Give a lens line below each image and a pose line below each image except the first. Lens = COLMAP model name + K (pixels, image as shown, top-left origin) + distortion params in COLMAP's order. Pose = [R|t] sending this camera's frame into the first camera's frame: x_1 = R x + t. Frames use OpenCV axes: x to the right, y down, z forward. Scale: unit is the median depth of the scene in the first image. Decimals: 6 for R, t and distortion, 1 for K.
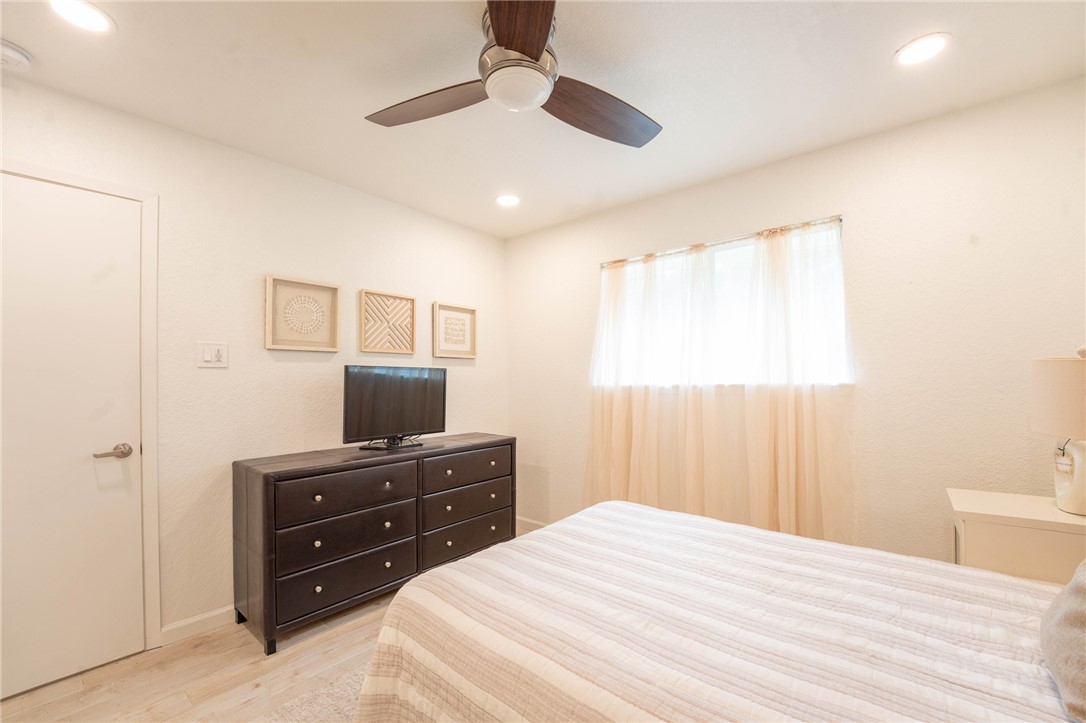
lens RADIAL K [[446.9, 0, 542.8], [0, 446.9, 369.0], [0, 0, 1]] dist [-0.027630, 0.003039]
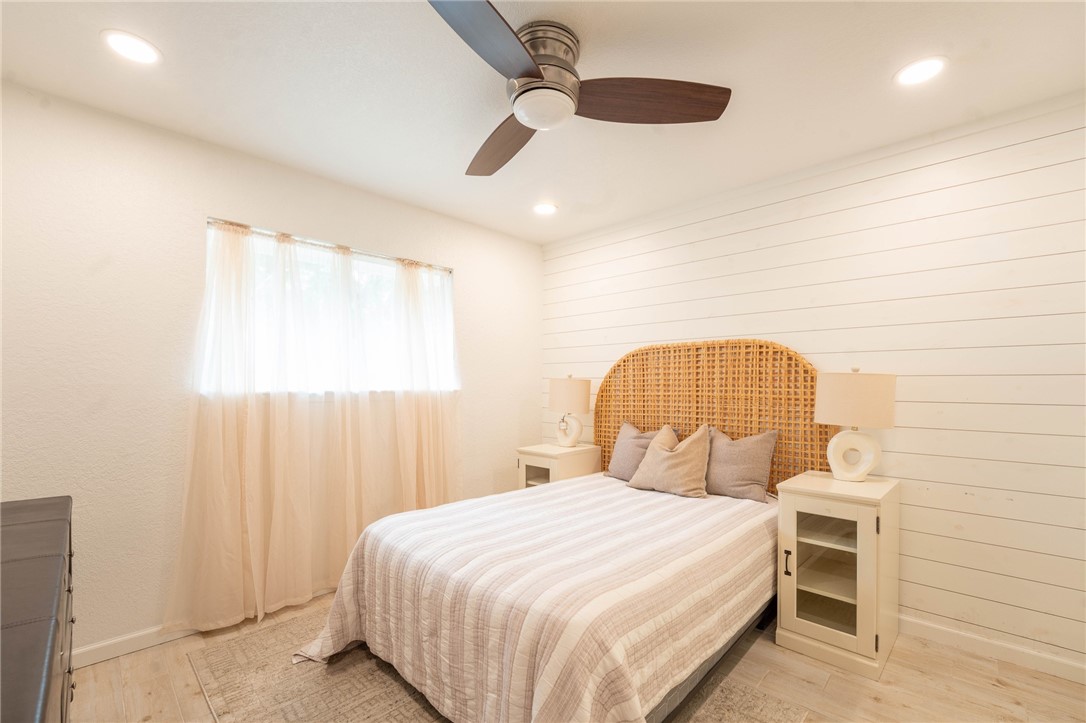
lens RADIAL K [[446.9, 0, 547.5], [0, 446.9, 384.3], [0, 0, 1]] dist [-0.027630, 0.003039]
pose [[0.078260, 0.010141, 0.996881, -0.623637], [-0.032219, 0.999452, -0.007637, 0.014286], [-0.996412, -0.031521, 0.078544, 0.512834]]
